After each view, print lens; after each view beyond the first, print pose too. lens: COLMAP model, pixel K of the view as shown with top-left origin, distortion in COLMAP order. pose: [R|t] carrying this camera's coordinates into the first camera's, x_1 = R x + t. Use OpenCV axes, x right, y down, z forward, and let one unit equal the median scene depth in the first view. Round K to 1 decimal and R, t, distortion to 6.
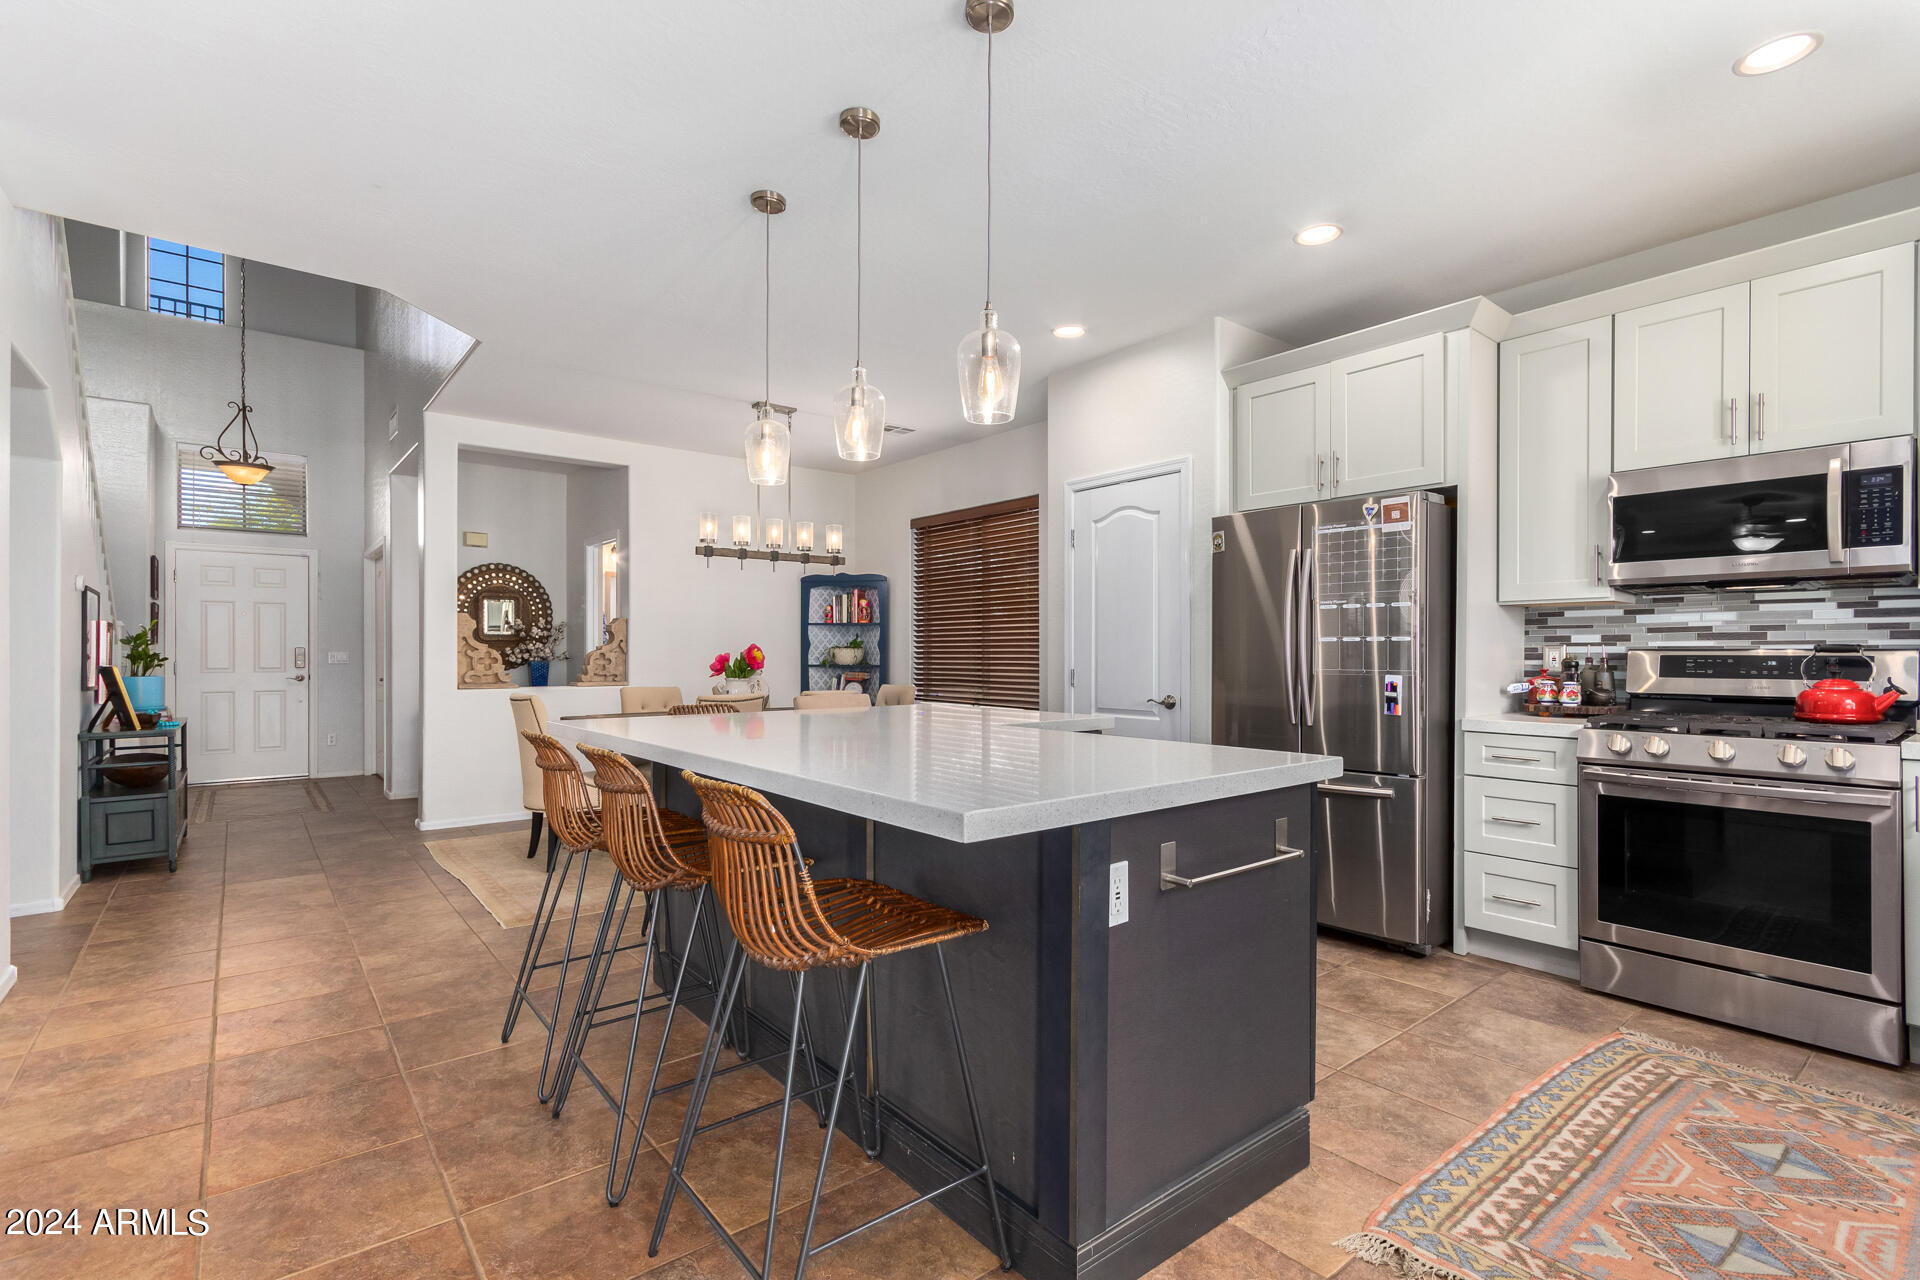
lens RADIAL K [[887.4, 0, 962.5], [0, 887.4, 649.1], [0, 0, 1]] dist [-0.002667, 0.001666]
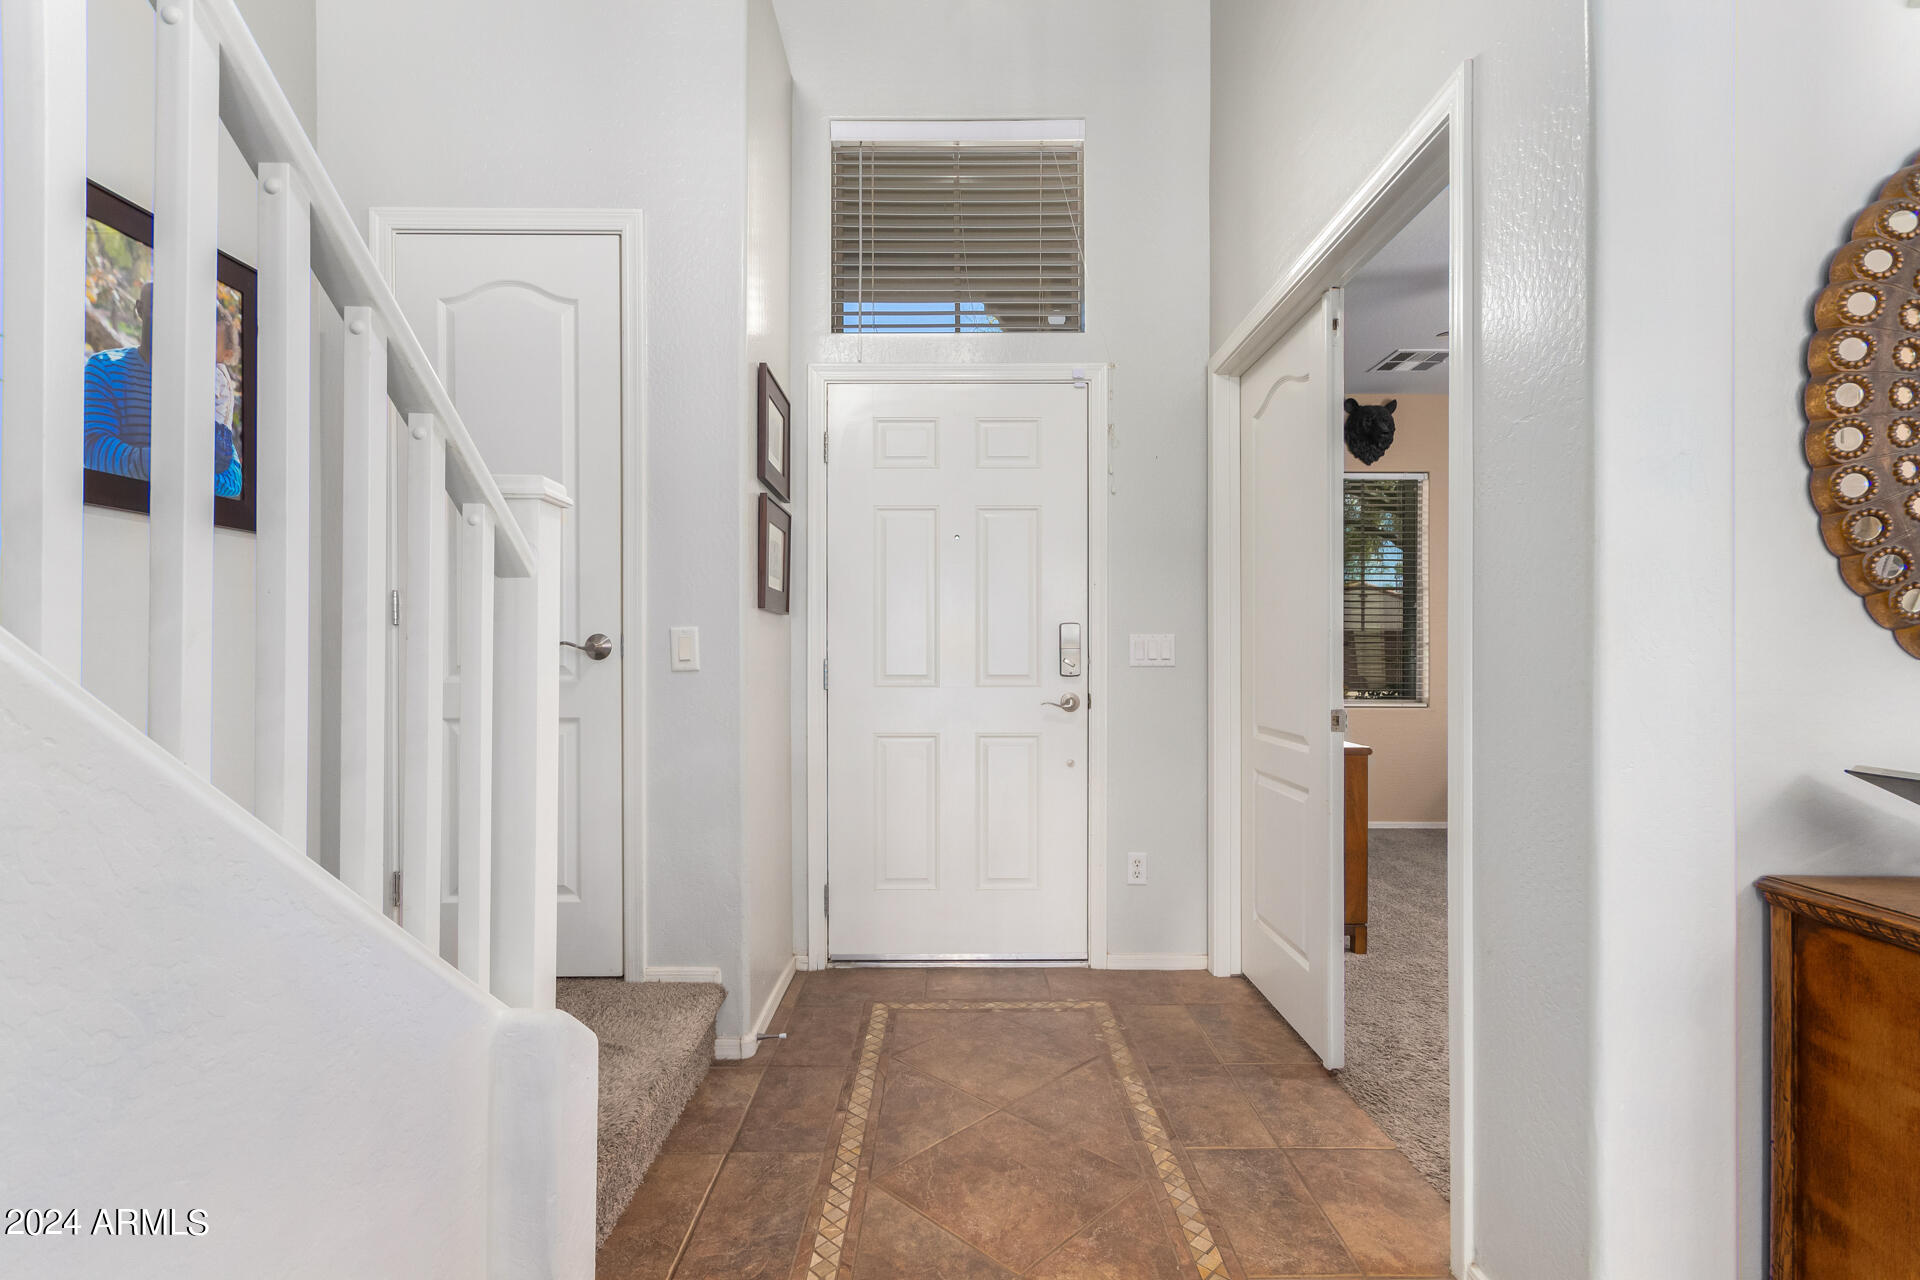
lens RADIAL K [[887.4, 0, 954.7], [0, 887.4, 650.1], [0, 0, 1]] dist [-0.002667, 0.001666]
pose [[0.778603, -0.002729, -0.627511, -1.270721], [-0.000627, 0.999987, -0.005127, 0.027315], [0.627517, 0.004385, 0.778591, 1.561781]]
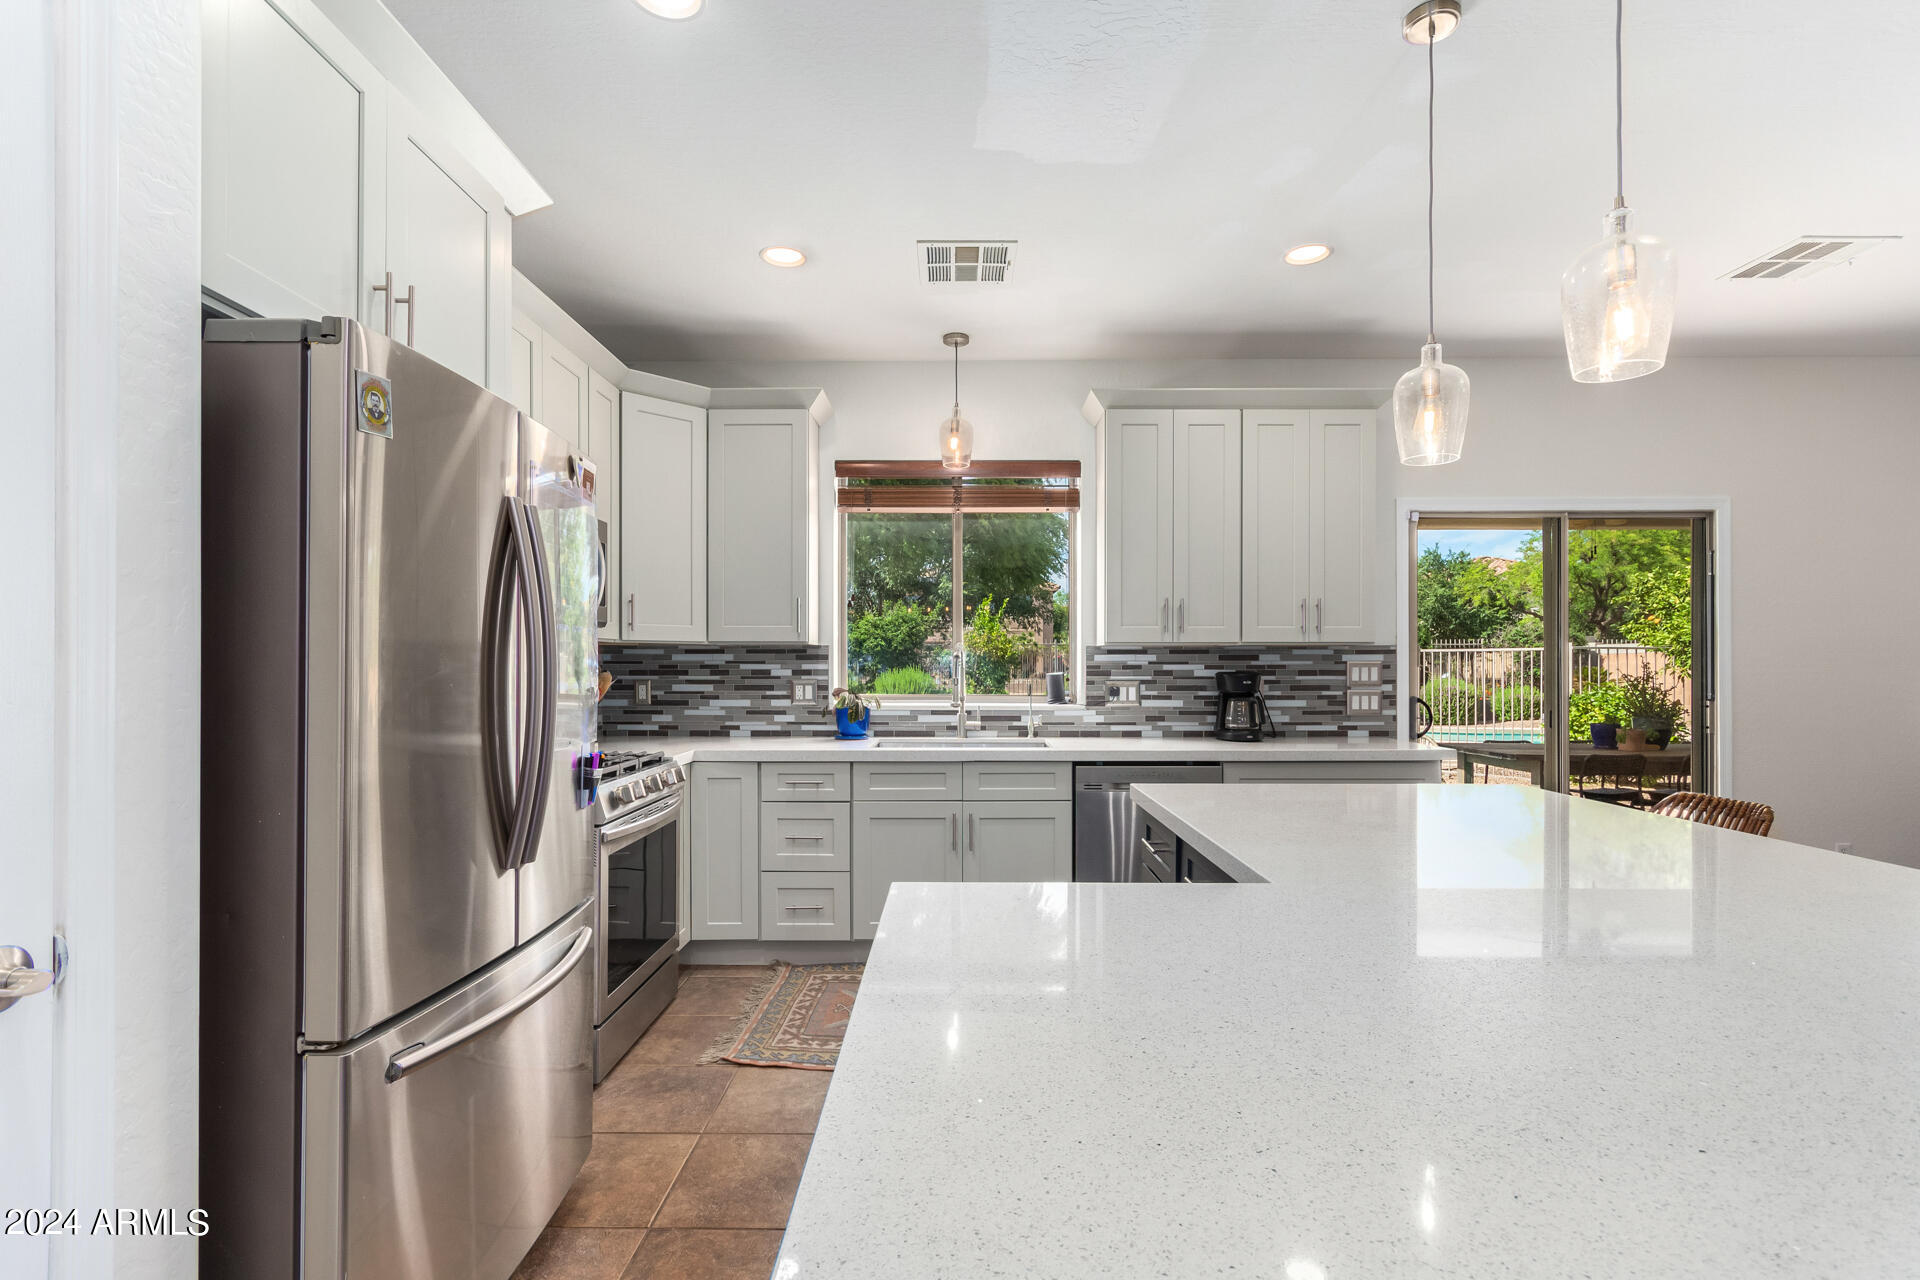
lens RADIAL K [[887.4, 0, 958.4], [0, 887.4, 655.7], [0, 0, 1]] dist [-0.002667, 0.001666]
pose [[-0.771481, 0.008818, 0.636191, -0.107400], [-0.002699, 0.999850, -0.017131, -0.019159], [-0.636247, -0.014934, -0.771341, 1.225641]]
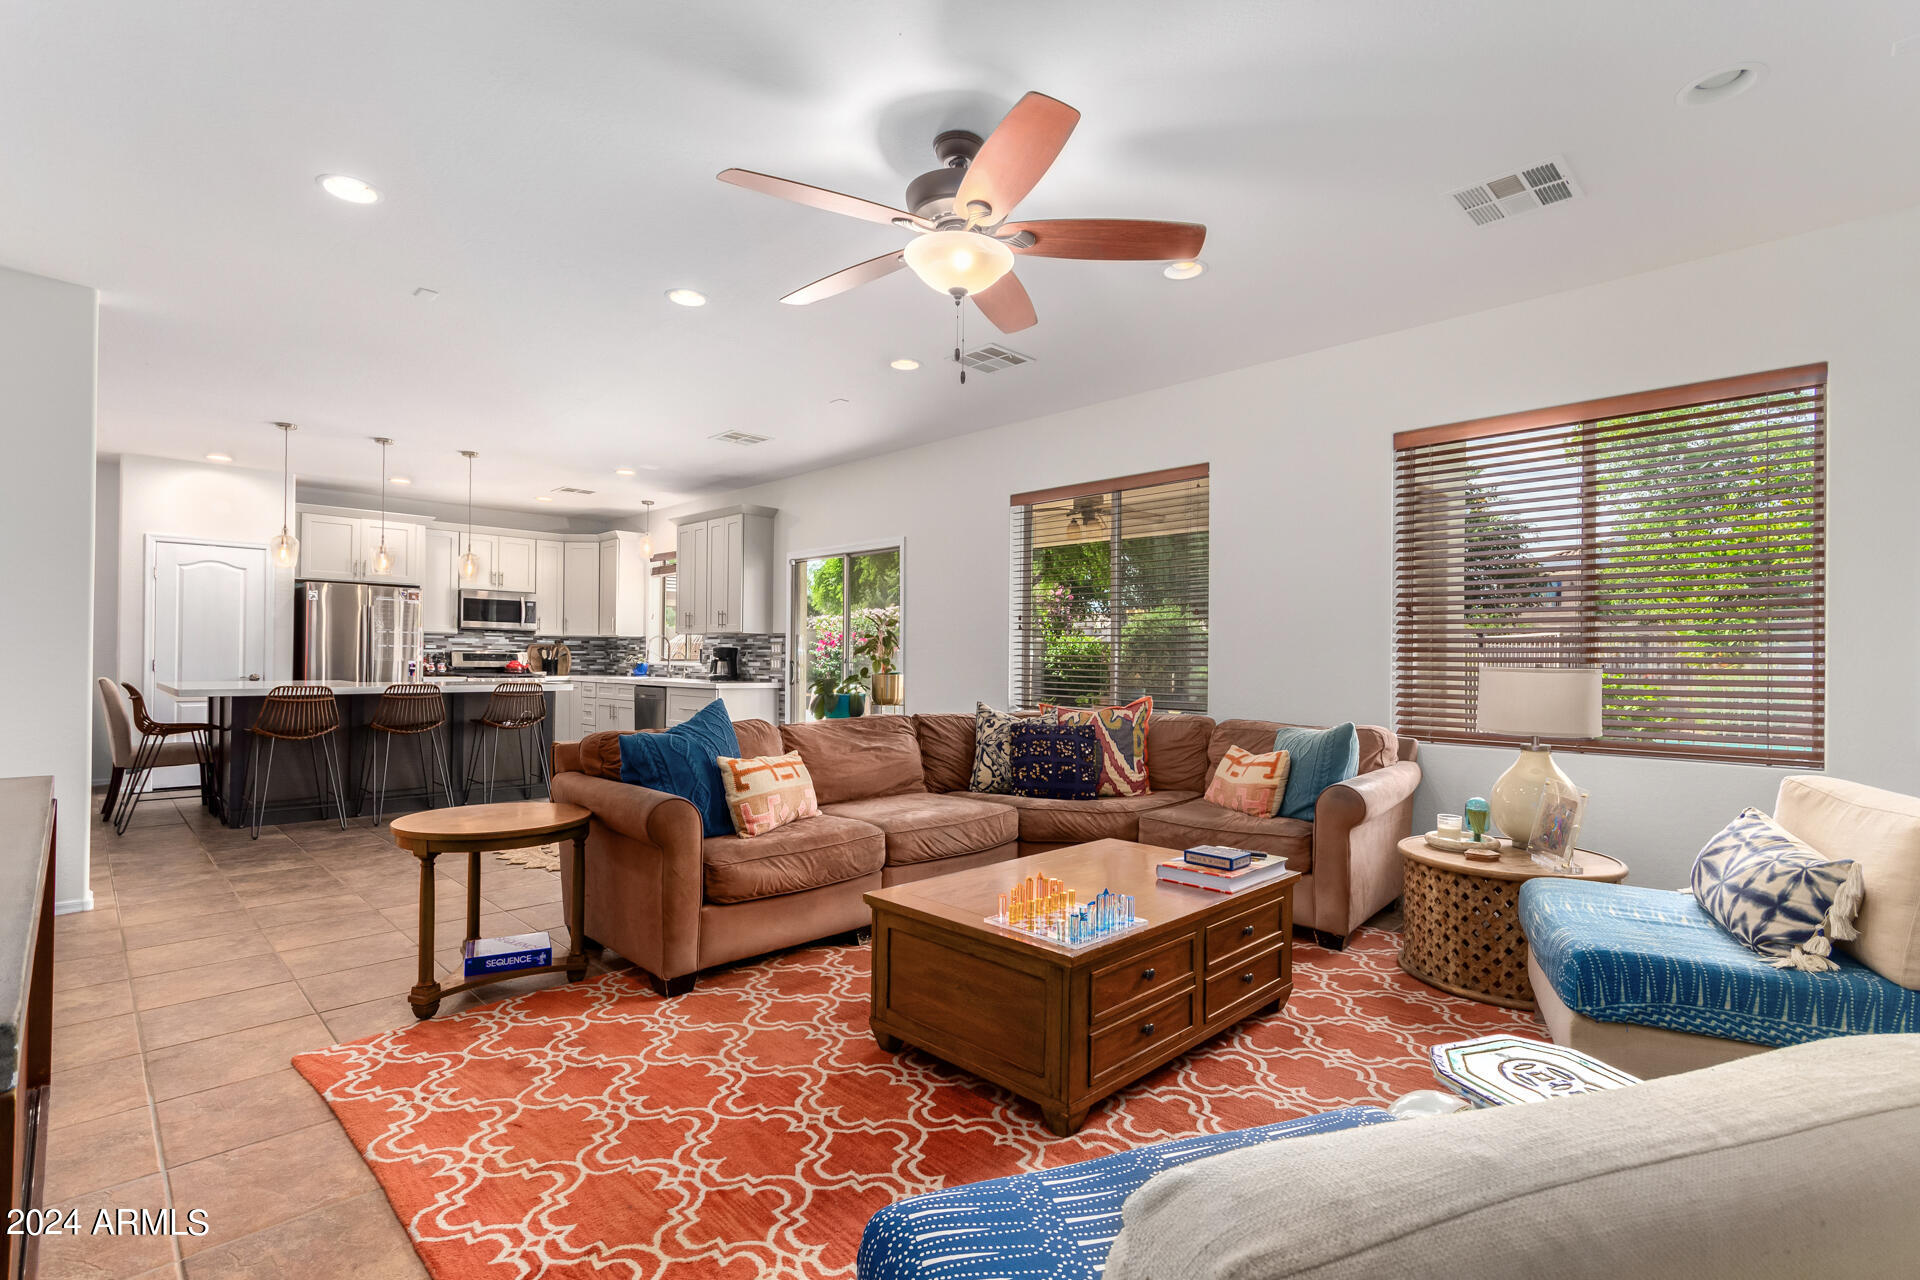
lens RADIAL K [[887.4, 0, 961.6], [0, 887.4, 650.6], [0, 0, 1]] dist [-0.002667, 0.001666]
pose [[-0.100977, 0.008731, 0.994850, -2.041764], [-0.013728, 0.999854, -0.010168, 0.004862], [-0.994794, -0.014684, -0.100843, -0.281536]]
